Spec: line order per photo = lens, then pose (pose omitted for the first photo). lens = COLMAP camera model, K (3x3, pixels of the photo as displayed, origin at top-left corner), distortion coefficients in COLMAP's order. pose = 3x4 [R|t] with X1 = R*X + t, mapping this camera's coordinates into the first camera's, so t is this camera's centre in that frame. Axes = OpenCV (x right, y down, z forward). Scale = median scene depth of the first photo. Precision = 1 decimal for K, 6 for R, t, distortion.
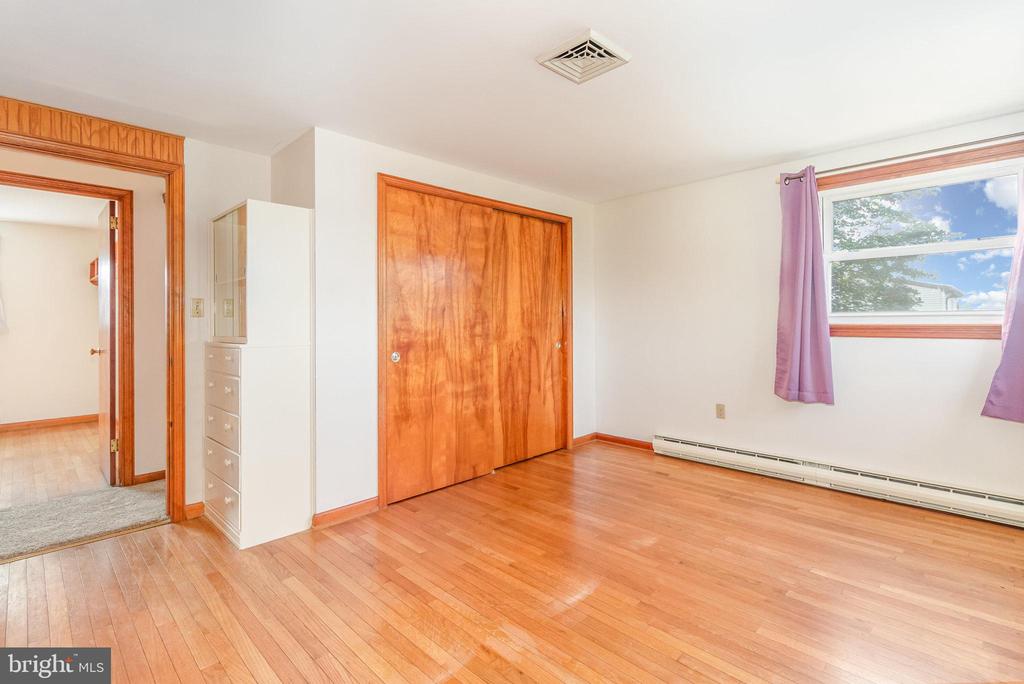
lens RADIAL K [[485.2, 0, 515.7], [0, 485.2, 319.2], [0, 0, 1]] dist [-0.001431, 0.000038]
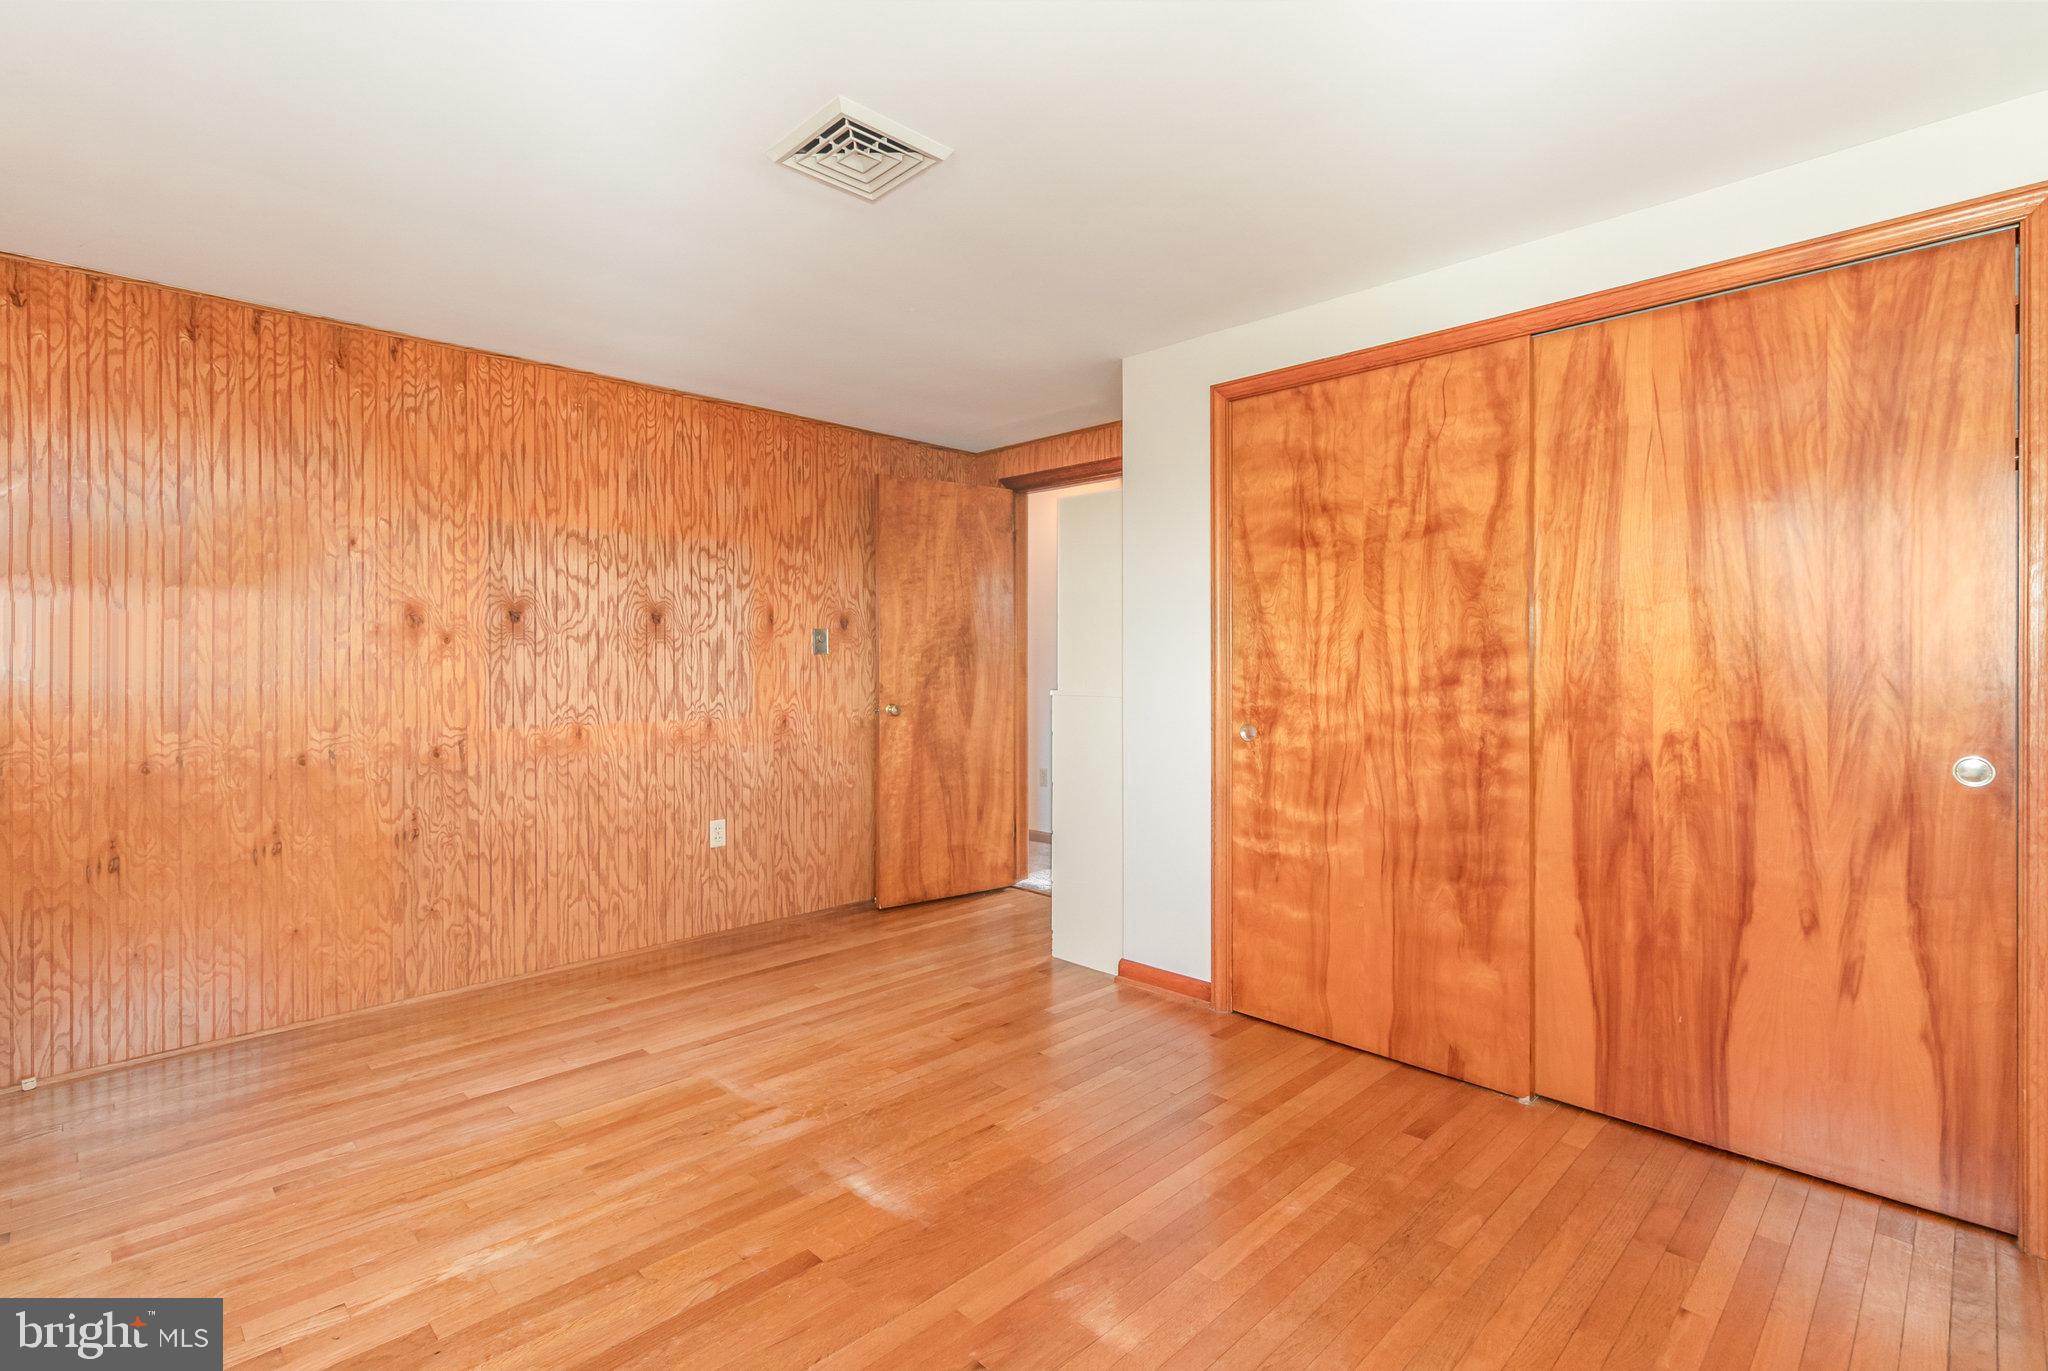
lens RADIAL K [[957.0, 0, 1025.2], [0, 957.0, 661.4], [0, 0, 1]] dist [-0.000308, -0.000141]
pose [[-0.008772, 0.007640, -0.999932, 0.730046], [0.004599, 0.999961, 0.007600, -0.004141], [0.999951, -0.004532, -0.008807, 0.745728]]
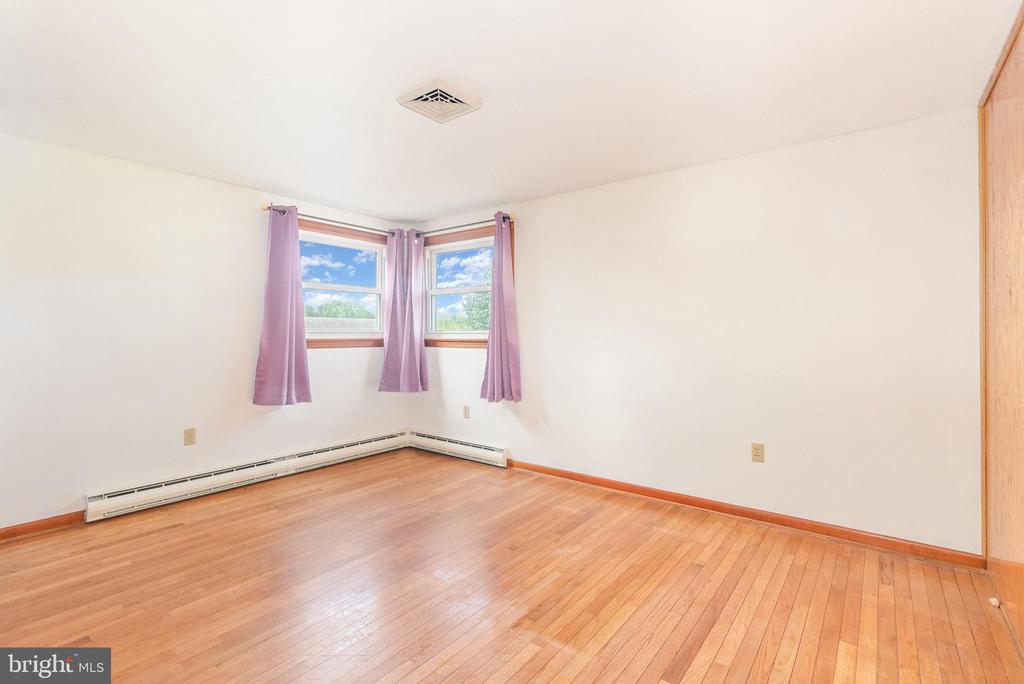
lens RADIAL K [[478.5, 0, 512.6], [0, 478.5, 330.0], [0, 0, 1]] dist [-0.000308, -0.000141]
pose [[-0.118465, 0.012929, 0.992874, -0.623310], [-0.001094, 0.999913, -0.013151, 0.003876], [-0.992958, -0.002644, -0.118441, 0.604937]]
